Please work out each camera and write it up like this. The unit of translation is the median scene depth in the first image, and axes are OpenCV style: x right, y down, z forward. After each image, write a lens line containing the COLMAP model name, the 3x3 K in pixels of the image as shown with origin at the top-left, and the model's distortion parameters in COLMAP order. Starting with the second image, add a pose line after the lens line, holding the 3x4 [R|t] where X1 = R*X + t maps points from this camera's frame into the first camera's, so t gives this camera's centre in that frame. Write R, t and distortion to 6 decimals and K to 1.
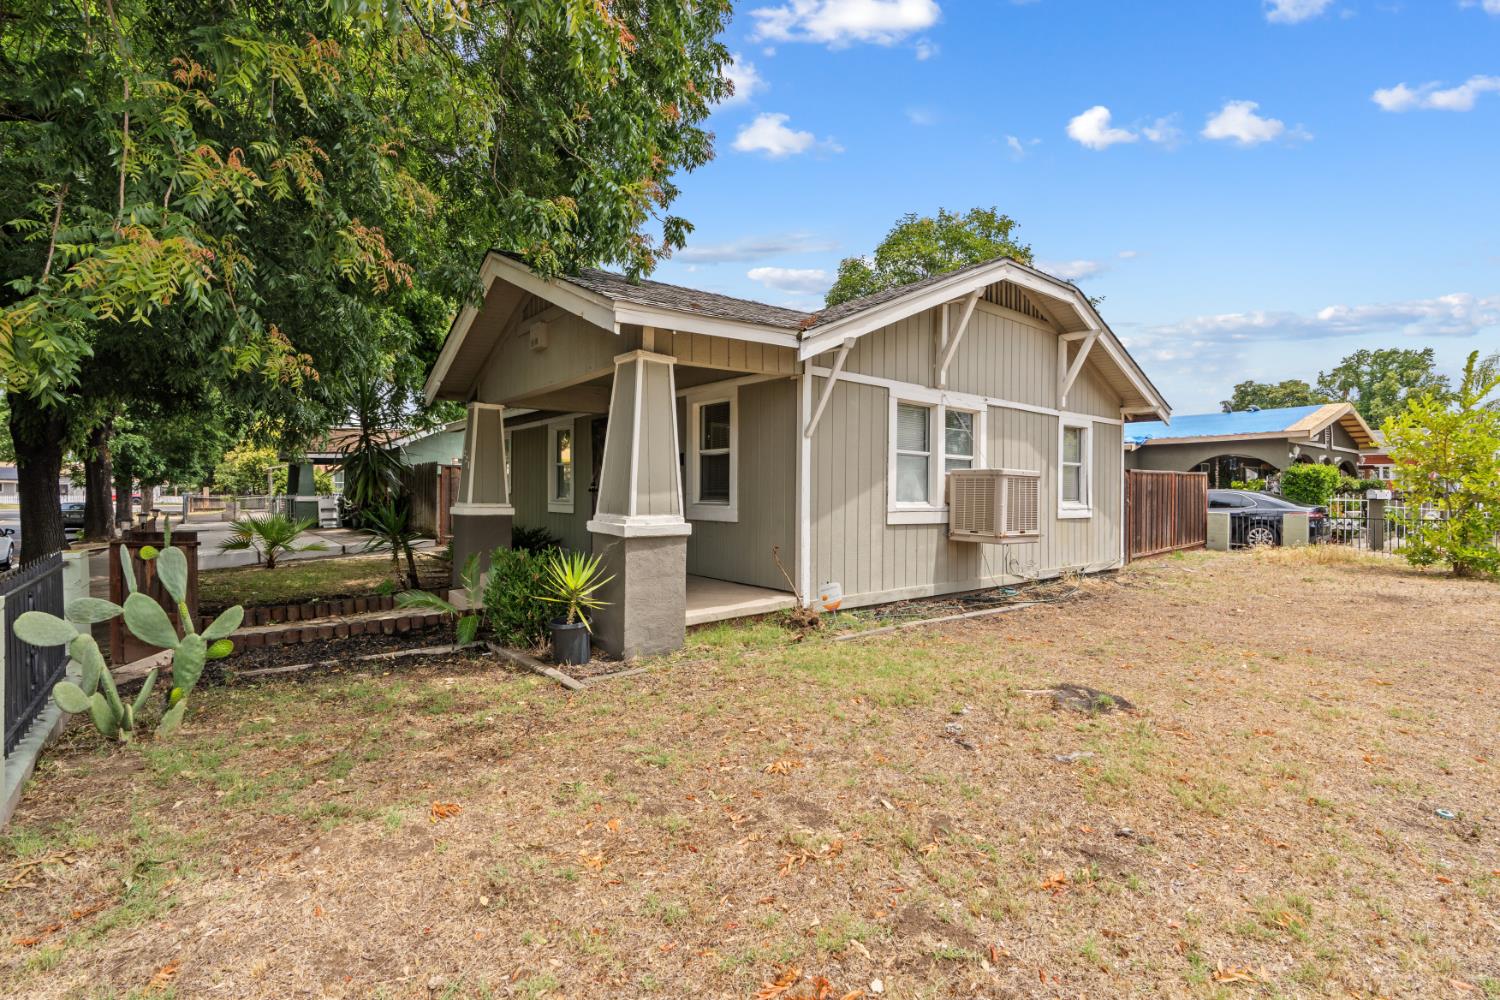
lens RADIAL K [[664.2, 0, 754.6], [0, 664.2, 492.5], [0, 0, 1]] dist [-0.011039, 0.003804]
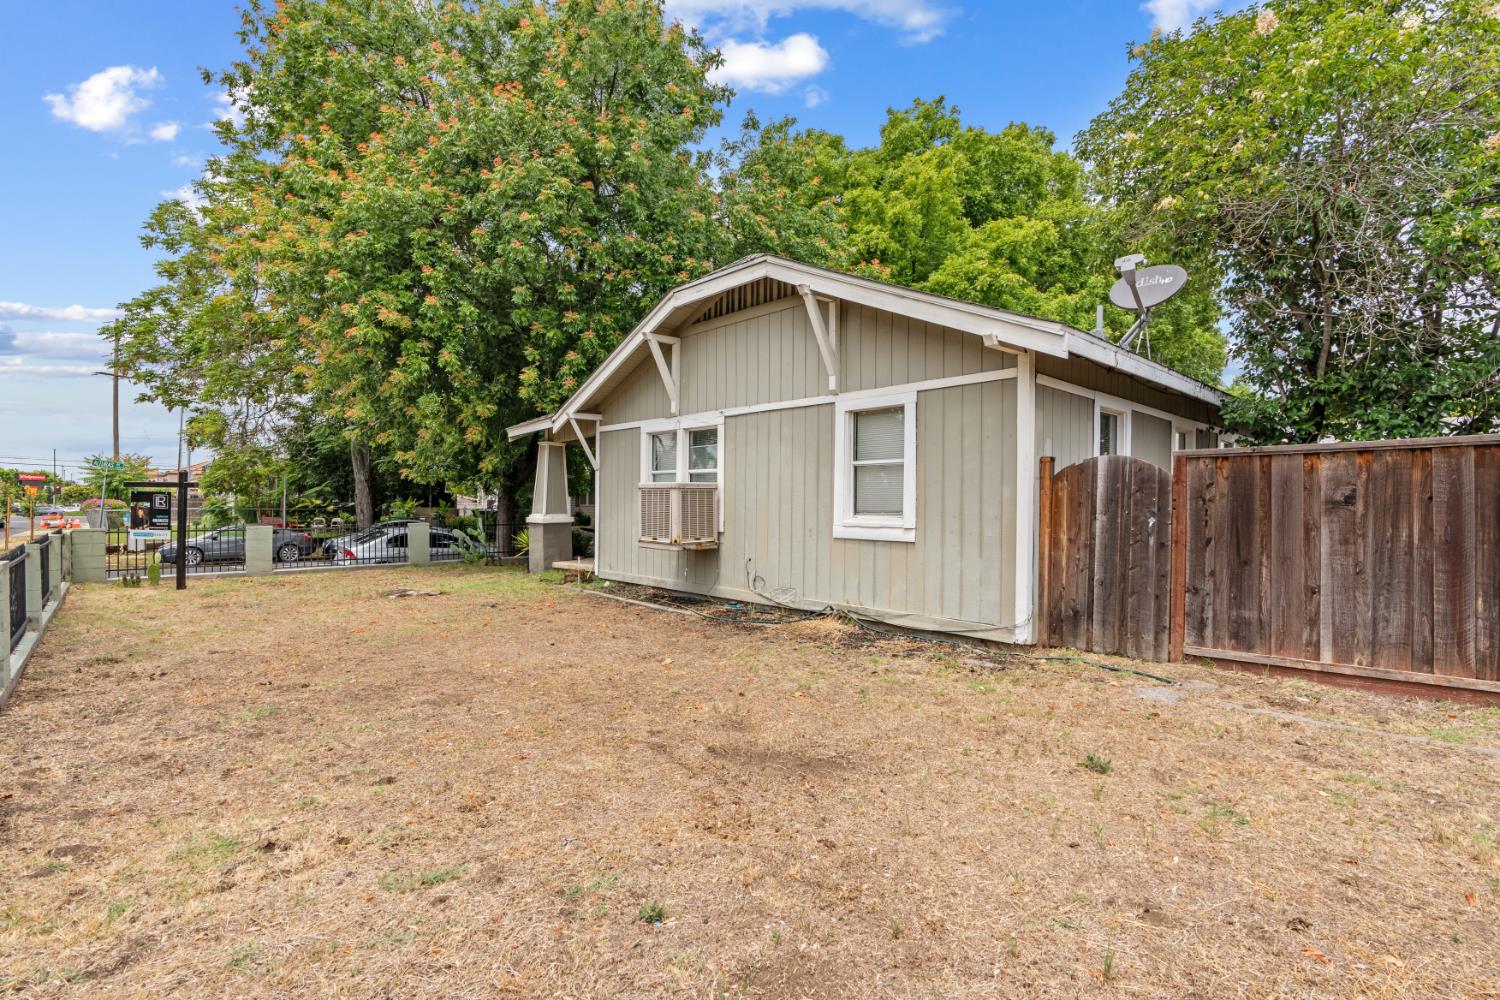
lens RADIAL K [[664.2, 0, 751.4], [0, 664.2, 495.9], [0, 0, 1]] dist [-0.011039, 0.003804]
pose [[0.100081, -0.005937, -0.994962, 1.202896], [0.007275, 0.999960, -0.005235, -0.004958], [0.994953, -0.006715, 0.100120, 0.830298]]
